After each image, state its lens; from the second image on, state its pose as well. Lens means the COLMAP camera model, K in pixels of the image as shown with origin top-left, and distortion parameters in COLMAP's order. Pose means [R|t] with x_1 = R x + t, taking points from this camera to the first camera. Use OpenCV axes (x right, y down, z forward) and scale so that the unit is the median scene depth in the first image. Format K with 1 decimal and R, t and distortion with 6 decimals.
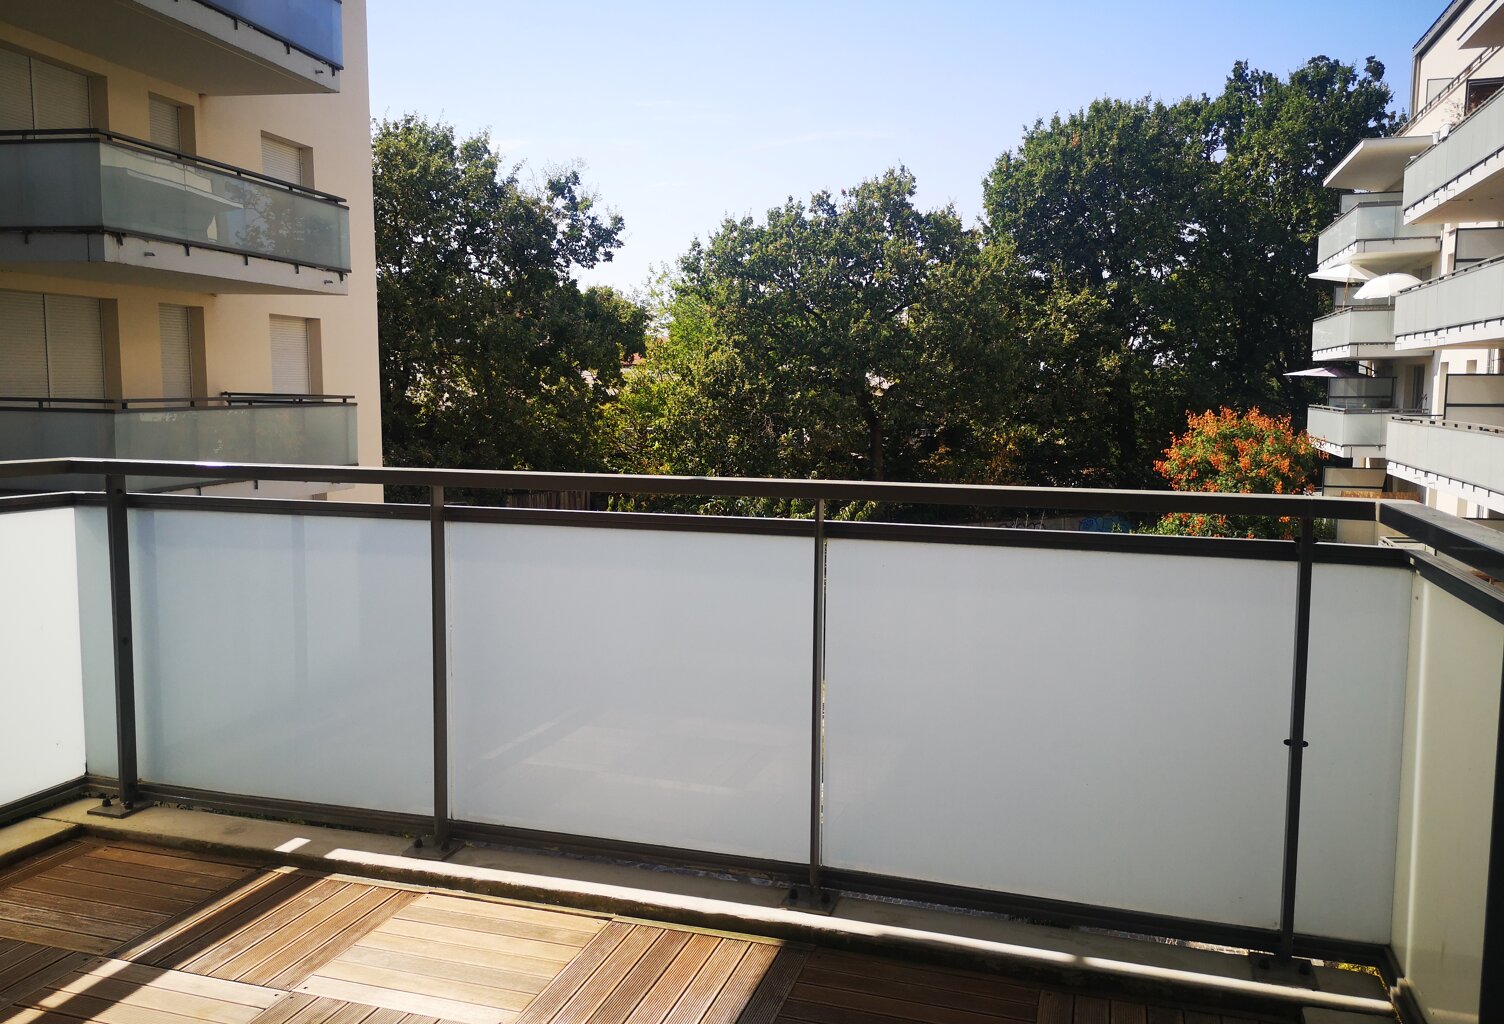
lens RADIAL K [[1203.2, 0, 752.0], [0, 1203.2, 512.0], [0, 0, 1]] dist [0.053403, -0.000525]
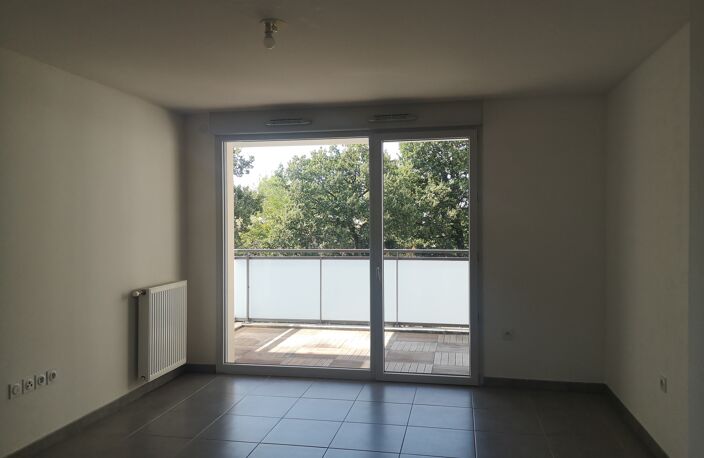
lens RADIAL K [[560.6, 0, 352.0], [0, 560.6, 229.0], [0, 0, 1]] dist [0.067088, -0.004494]
pose [[0.994164, -0.013890, 0.106981, -0.028337], [0.023704, 0.995567, -0.091022, 0.007208], [-0.105242, 0.093027, 0.990086, -0.103561]]
